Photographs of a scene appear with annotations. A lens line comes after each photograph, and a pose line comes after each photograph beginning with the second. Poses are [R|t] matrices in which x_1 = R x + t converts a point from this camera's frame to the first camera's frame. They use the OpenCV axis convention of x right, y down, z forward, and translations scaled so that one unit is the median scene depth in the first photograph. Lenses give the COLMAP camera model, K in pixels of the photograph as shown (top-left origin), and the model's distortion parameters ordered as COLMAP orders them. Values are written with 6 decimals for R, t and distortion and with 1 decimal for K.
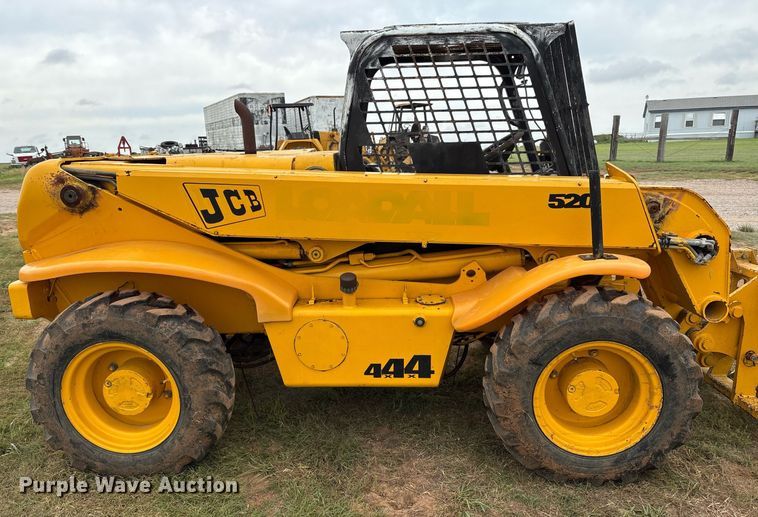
lens RADIAL K [[542.9, 0, 378.0], [0, 542.9, 284.1], [0, 0, 1]] dist [0.071891, -0.074399]
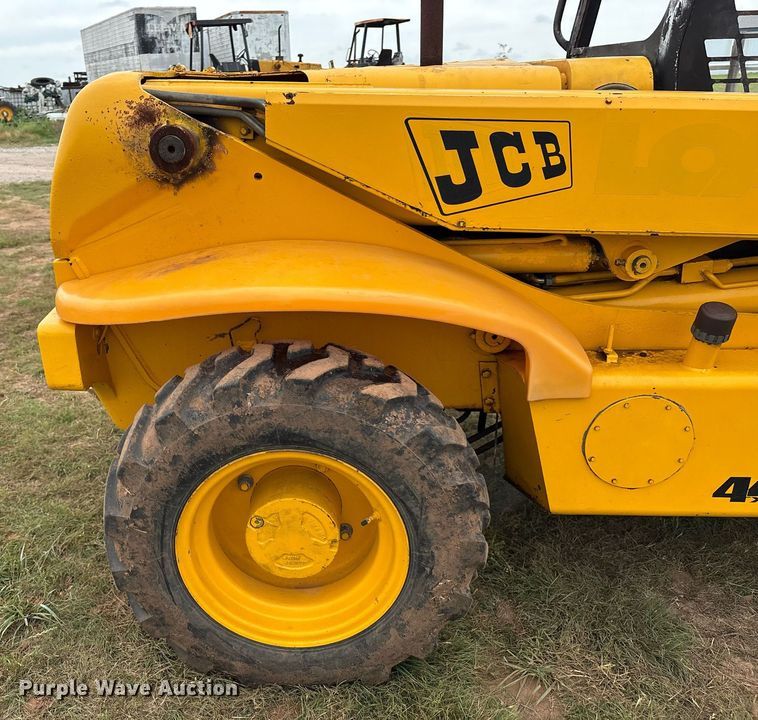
lens RADIAL K [[725.7, 0, 313.2], [0, 725.7, 369.0], [0, 0, 1]] dist [0.014179, 0.001493]
pose [[0.999978, -0.002653, -0.006088, -0.429166], [0.003437, 0.991185, 0.132442, -0.051749], [0.005683, -0.132460, 0.991172, 0.339010]]
